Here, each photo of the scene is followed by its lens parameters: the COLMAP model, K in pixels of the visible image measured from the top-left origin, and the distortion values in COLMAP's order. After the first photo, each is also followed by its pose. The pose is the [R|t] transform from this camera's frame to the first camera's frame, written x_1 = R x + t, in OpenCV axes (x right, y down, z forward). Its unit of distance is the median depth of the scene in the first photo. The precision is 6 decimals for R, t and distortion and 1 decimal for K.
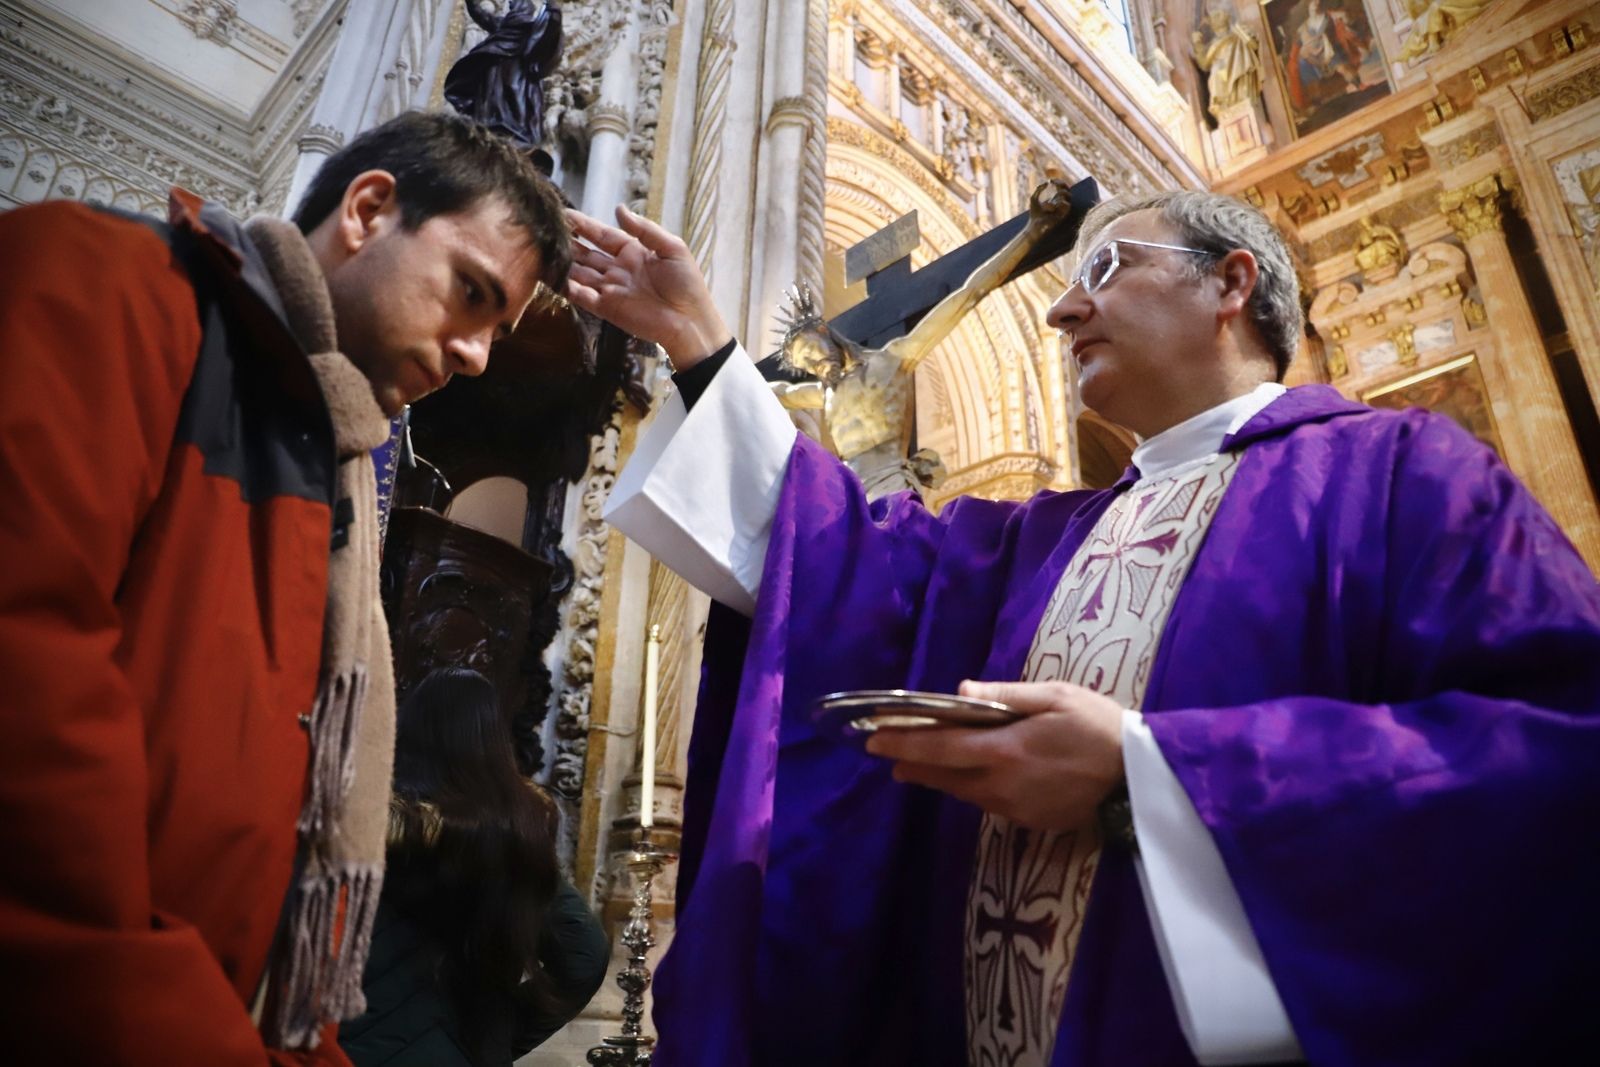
lens RADIAL K [[1075.9, 0, 800.0], [0, 1075.9, 533.5], [0, 0, 1]] dist [-0.126967, 0.087771]
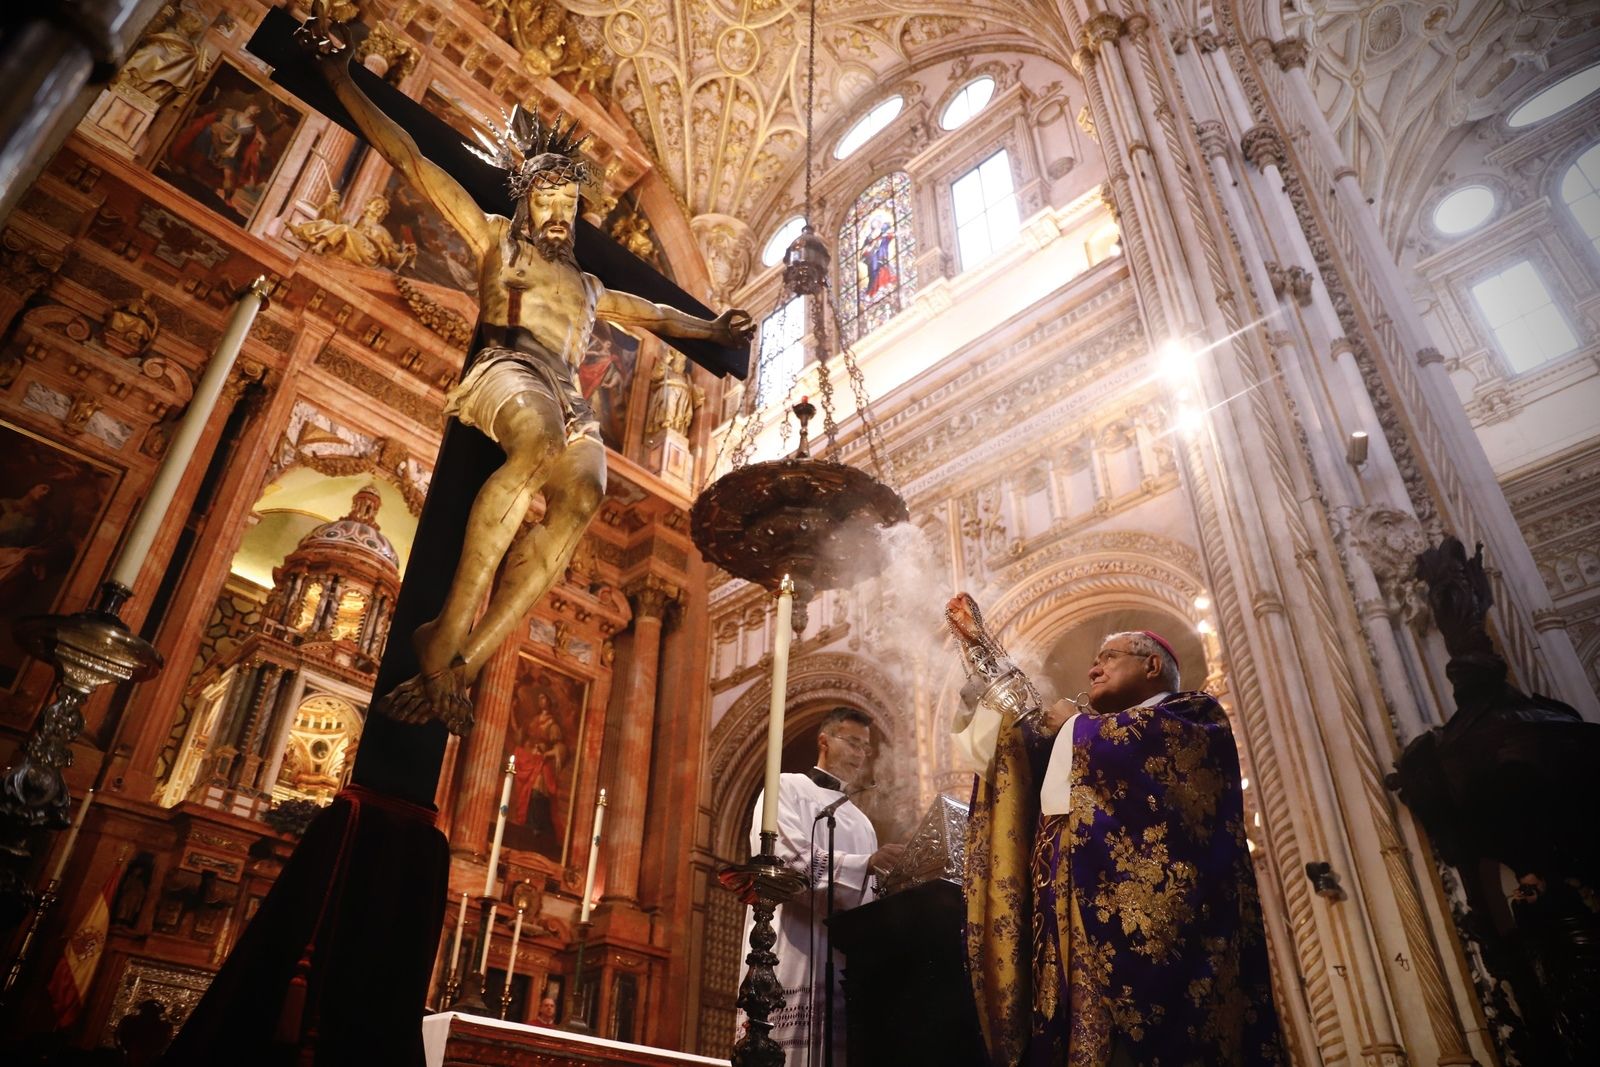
lens RADIAL K [[1075.9, 0, 800.0], [0, 1075.9, 533.5], [0, 0, 1]] dist [-0.126967, 0.087771]
pose [[-0.009887, 0.560557, 0.828057, -0.129508], [-0.436319, 0.742688, -0.507977, 0.085985], [-0.899738, -0.366319, 0.237238, 0.161289]]
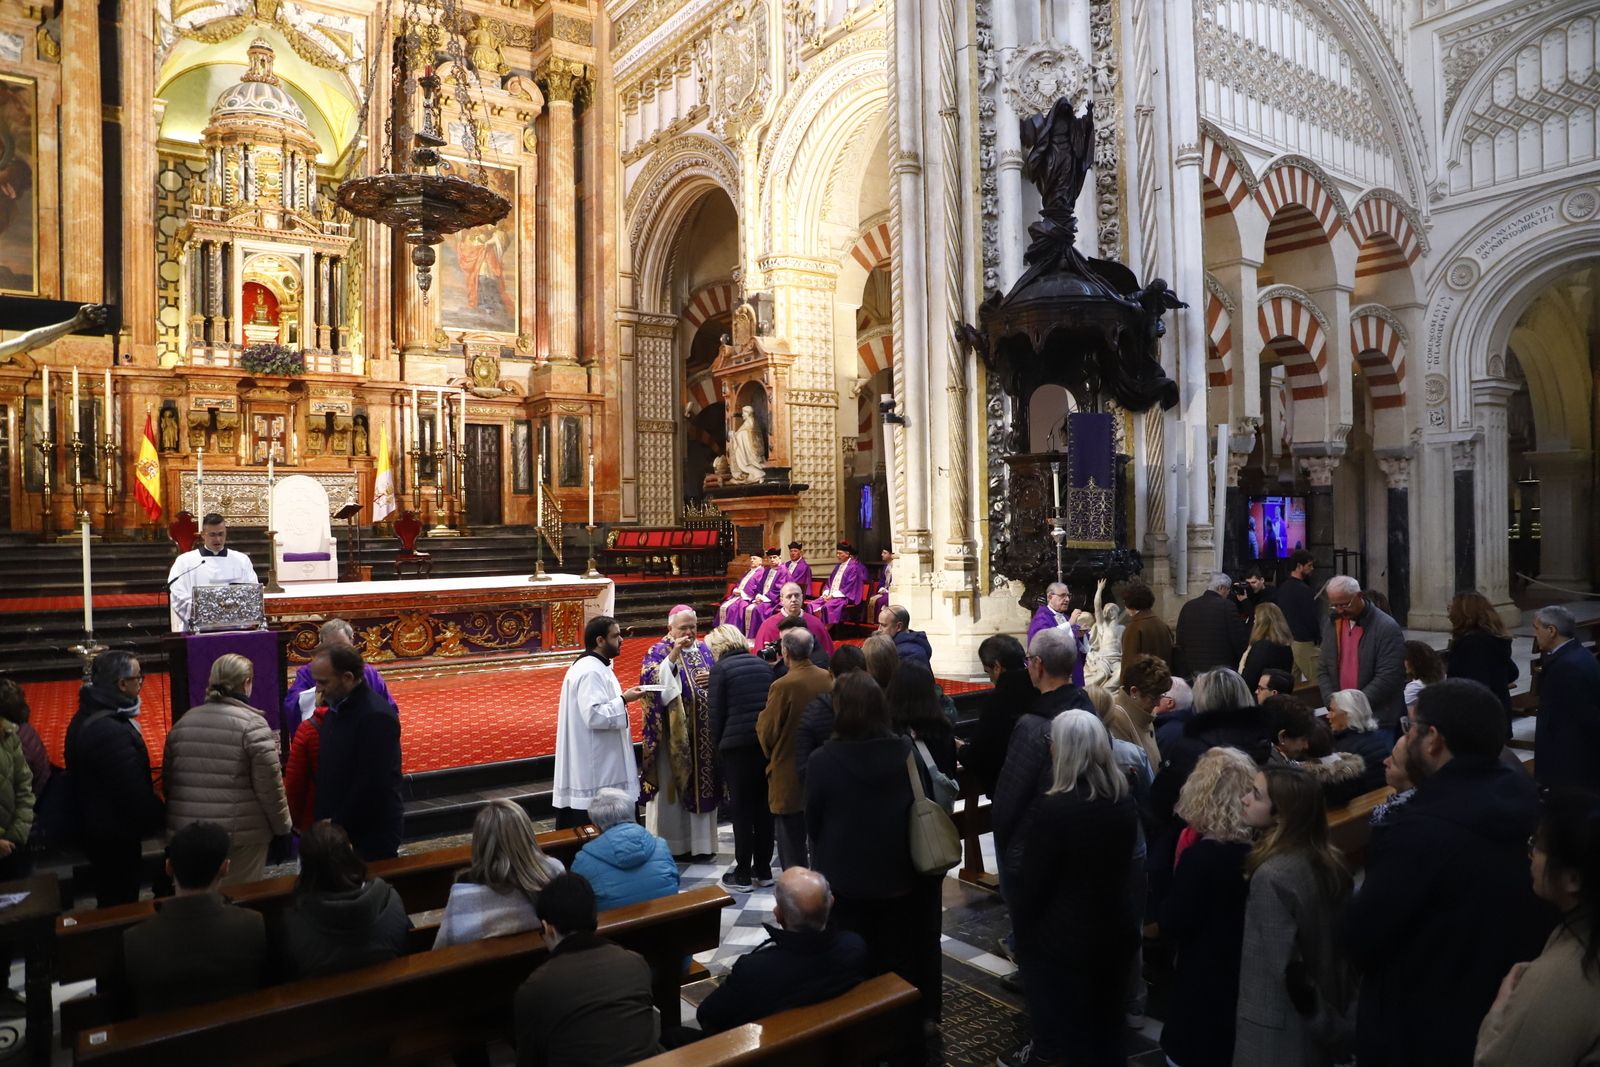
lens RADIAL K [[1075.9, 0, 800.0], [0, 1075.9, 533.5], [0, 0, 1]] dist [-0.126967, 0.087771]
pose [[0.165296, -0.031974, 0.985726, -0.320716], [-0.396267, 0.913095, 0.096068, -0.154725], [-0.903133, -0.406491, 0.138261, -0.109943]]
